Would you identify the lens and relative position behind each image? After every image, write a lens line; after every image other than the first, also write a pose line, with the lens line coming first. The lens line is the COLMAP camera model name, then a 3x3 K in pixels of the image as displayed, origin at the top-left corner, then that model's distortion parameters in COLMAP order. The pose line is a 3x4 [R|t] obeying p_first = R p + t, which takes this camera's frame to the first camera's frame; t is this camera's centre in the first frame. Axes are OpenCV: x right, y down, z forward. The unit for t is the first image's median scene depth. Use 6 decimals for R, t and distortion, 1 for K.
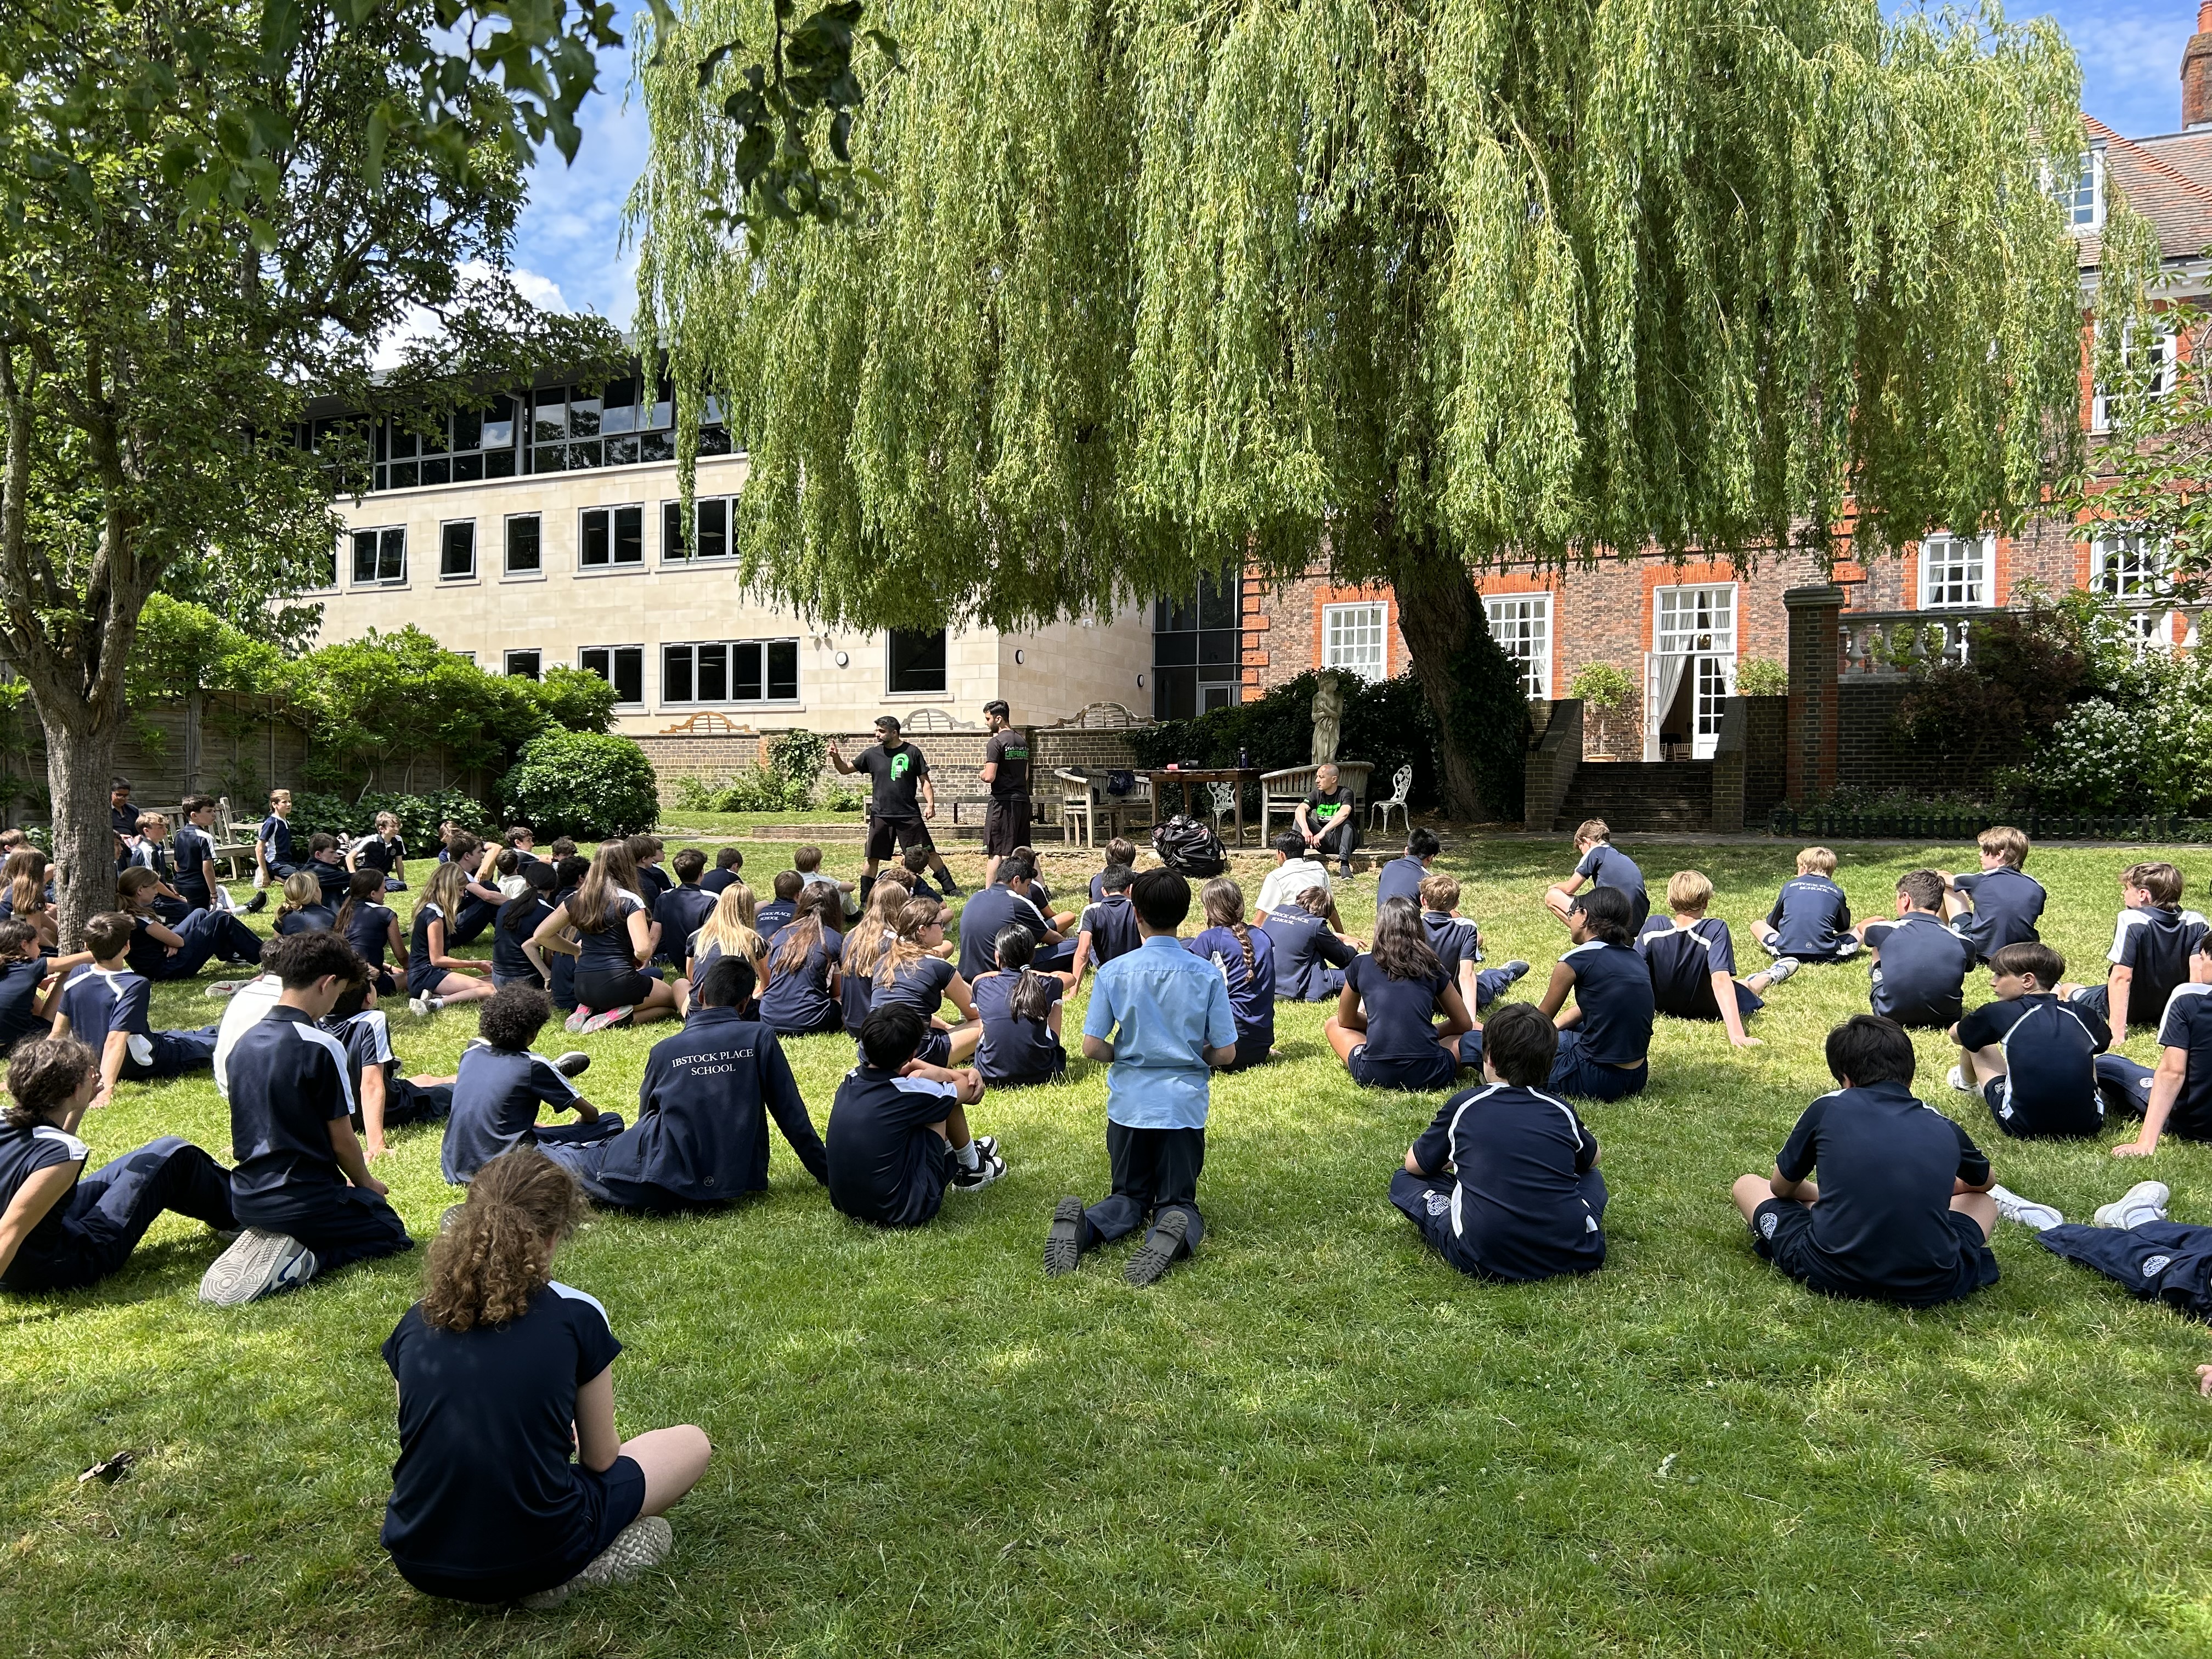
lens RADIAL K [[1688.4, 0, 1103.9], [0, 1688.4, 825.2], [0, 0, 1]] dist [0.098204, -0.150840]
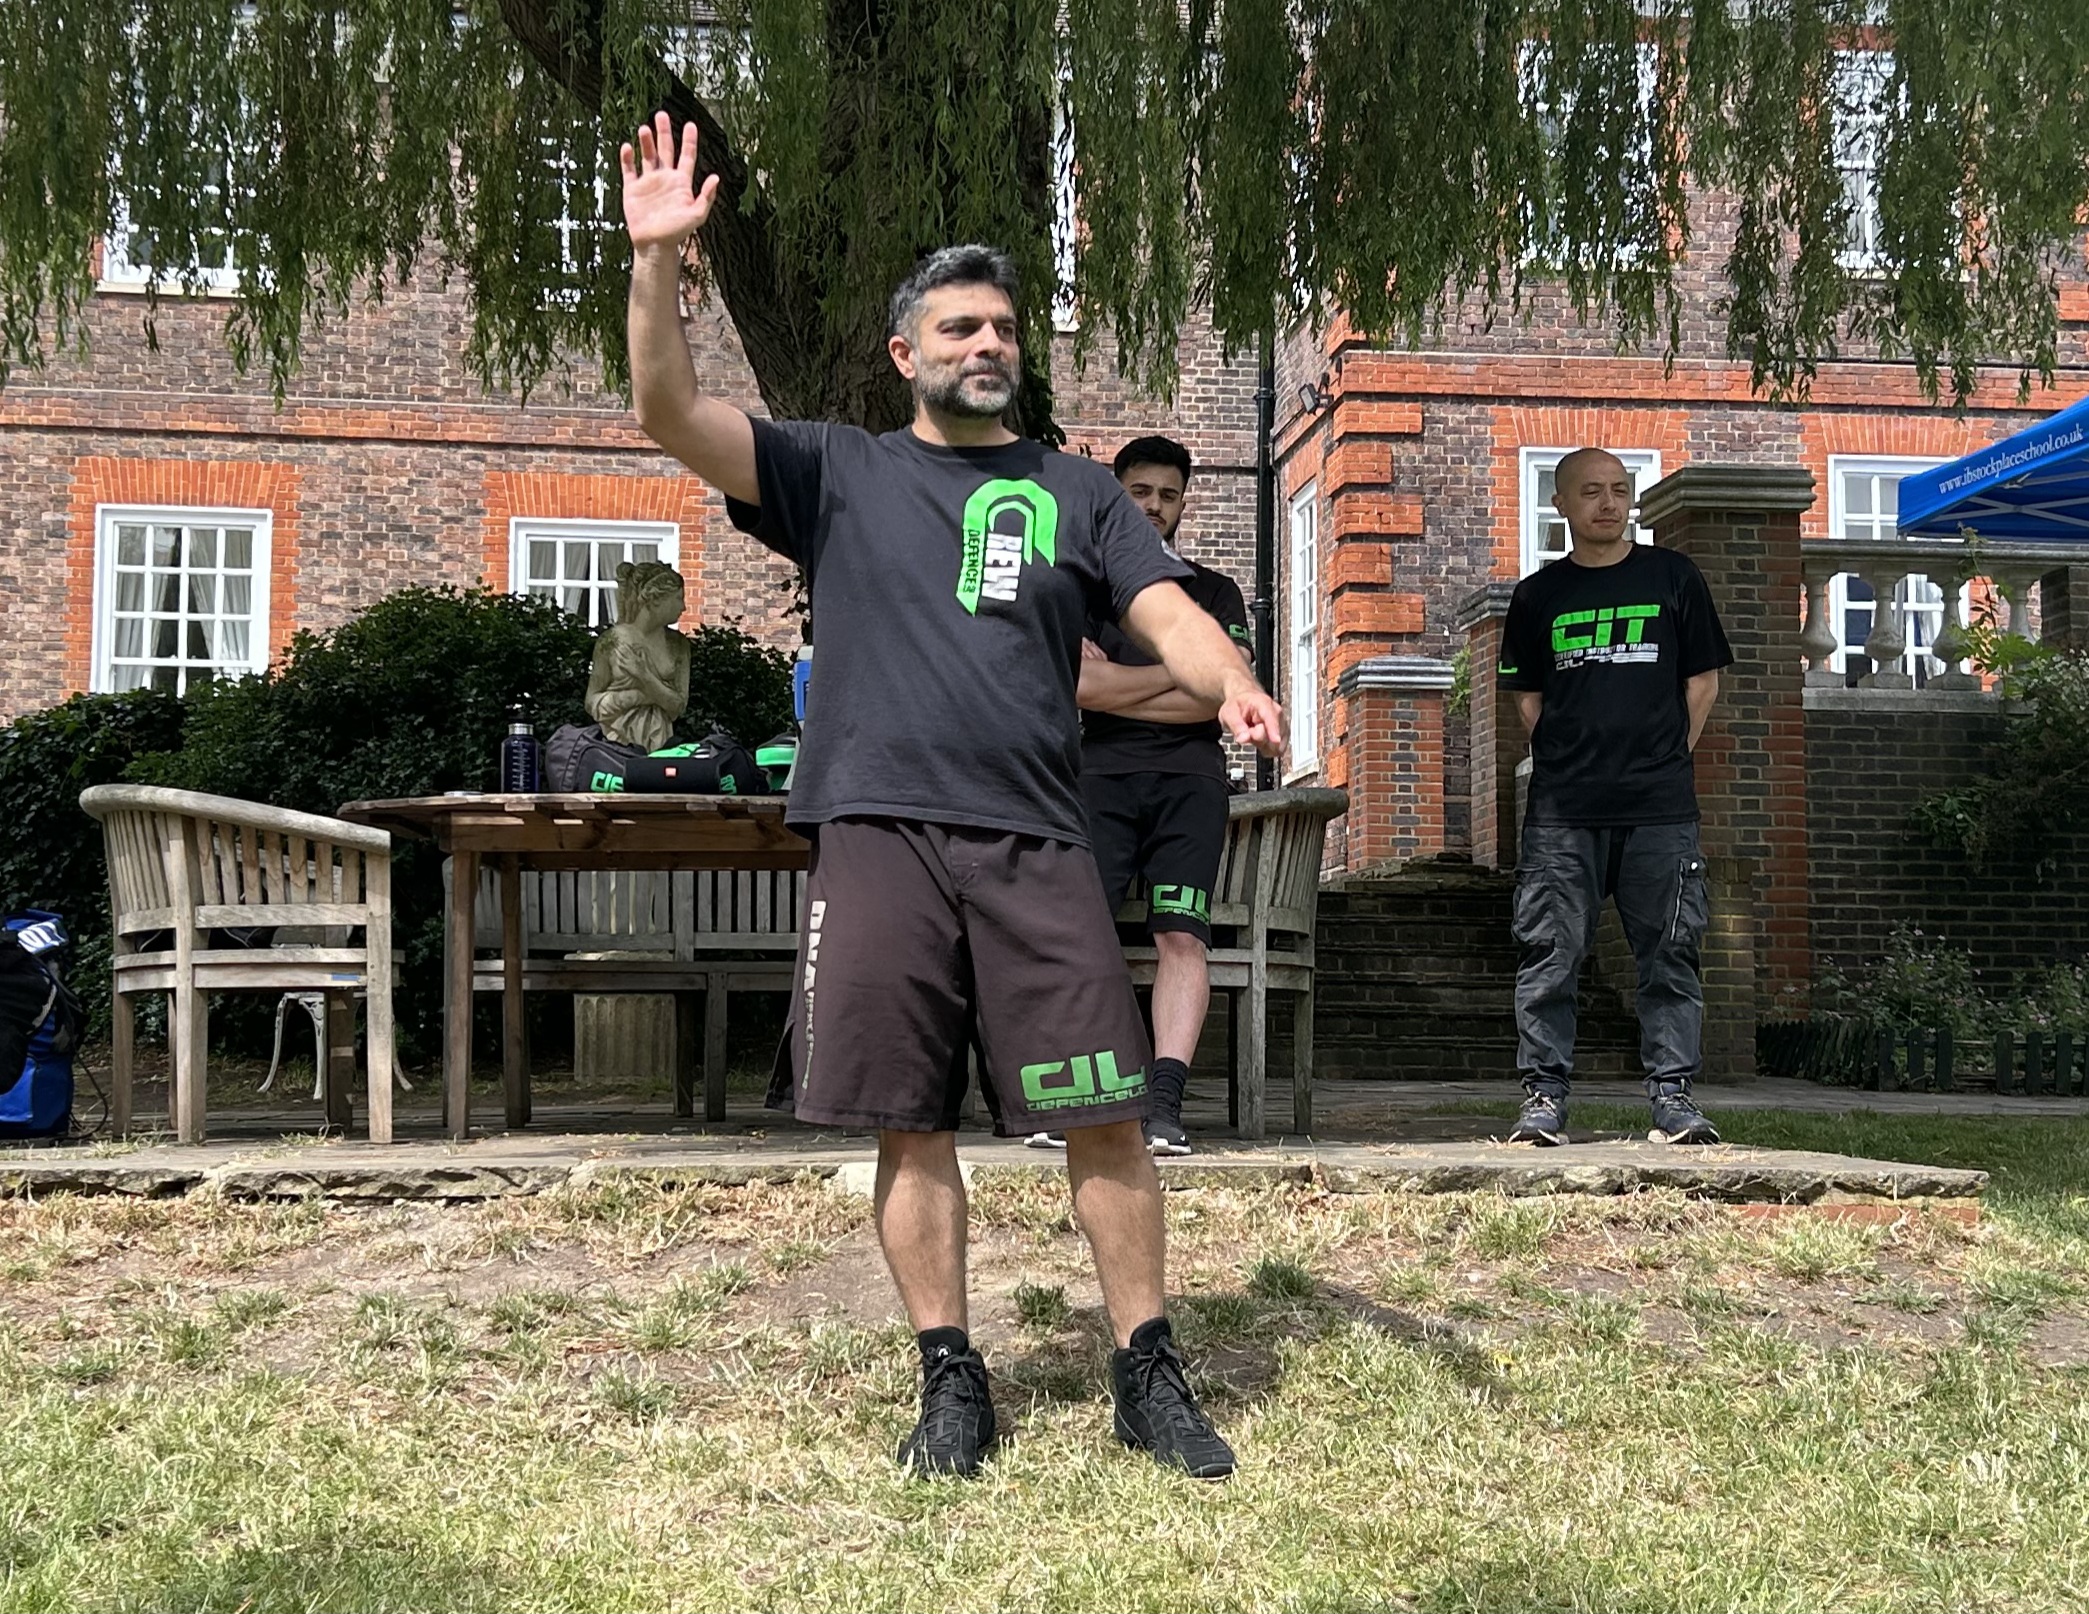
lens RADIAL K [[2984.3, 0, 973.9], [0, 2984.3, 807.9], [0, 0, 1]] dist [0.176351, -0.539891]
pose [[0.842189, 0.047114, 0.537120, -0.101027], [0.002793, 0.995780, -0.091725, 0.004297], [-0.539175, 0.078750, 0.838504, 0.462023]]
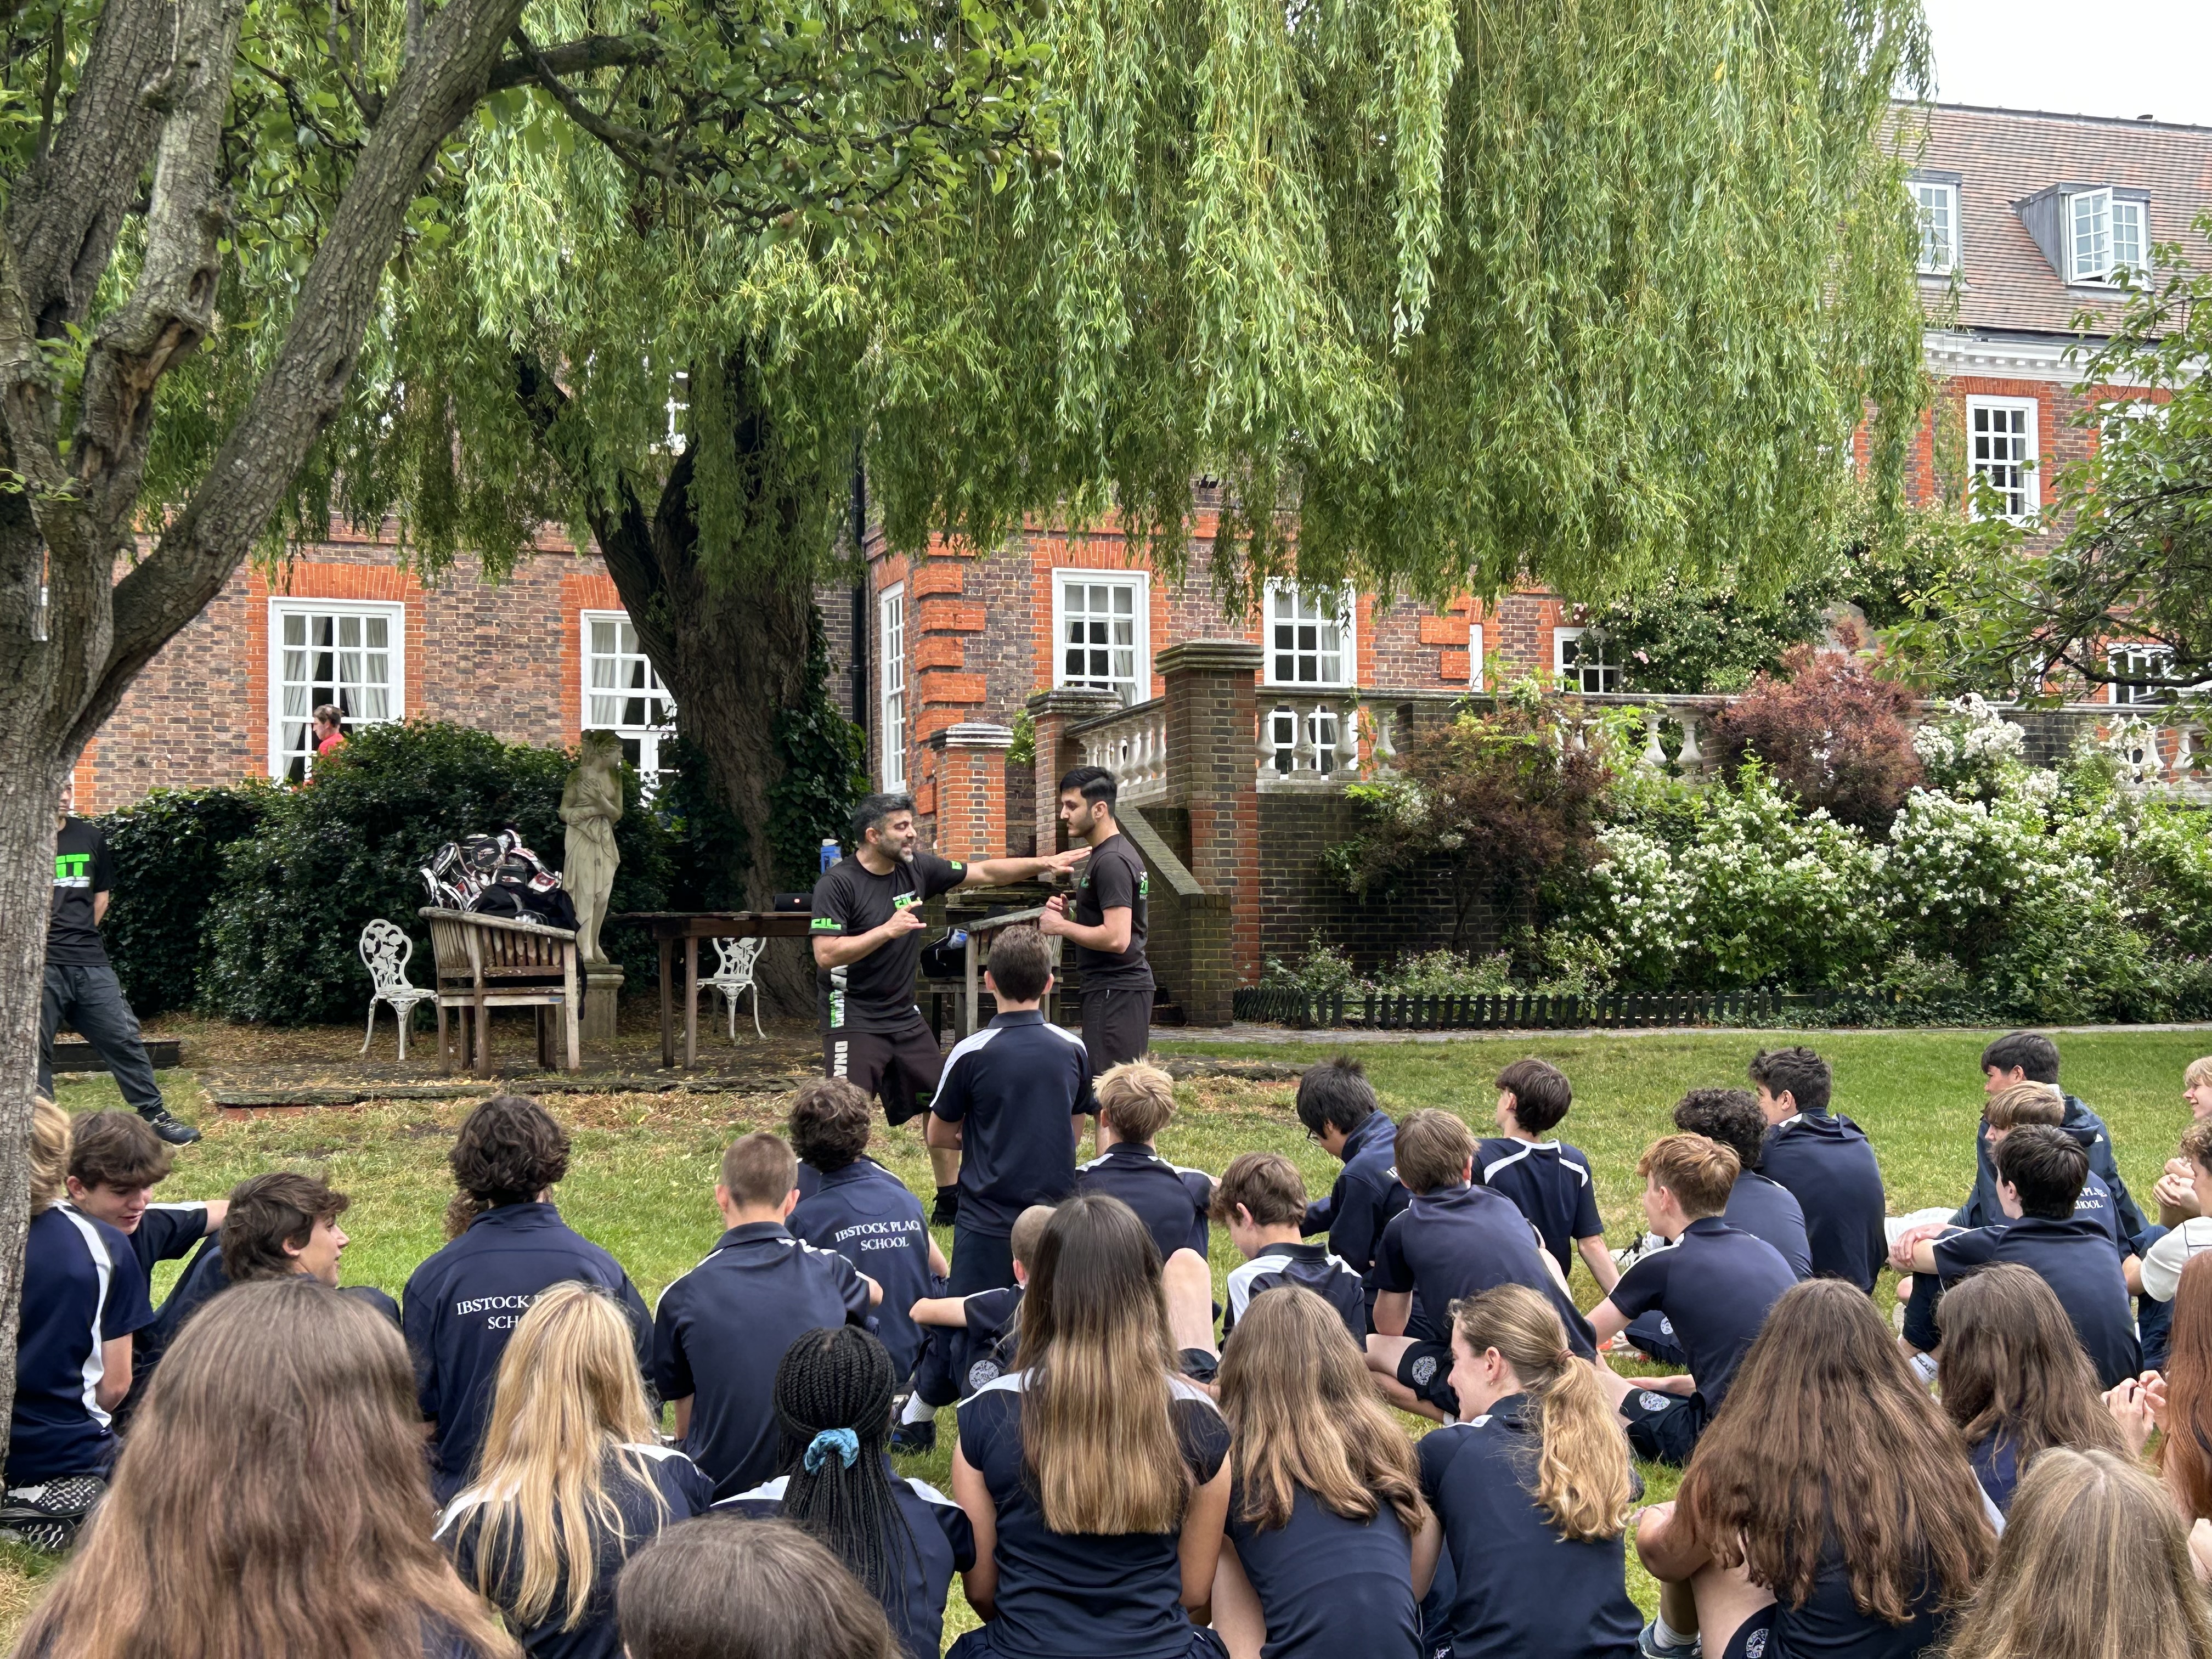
lens RADIAL K [[3034.9, 0, 1086.4], [0, 3034.9, 832.8], [0, 0, 1]] dist [0.125582, -0.074565]
pose [[0.700910, 0.028368, 0.712685, -0.382159], [0.018974, 0.998114, -0.058389, -0.002705], [-0.712997, 0.054447, 0.699050, 0.225544]]
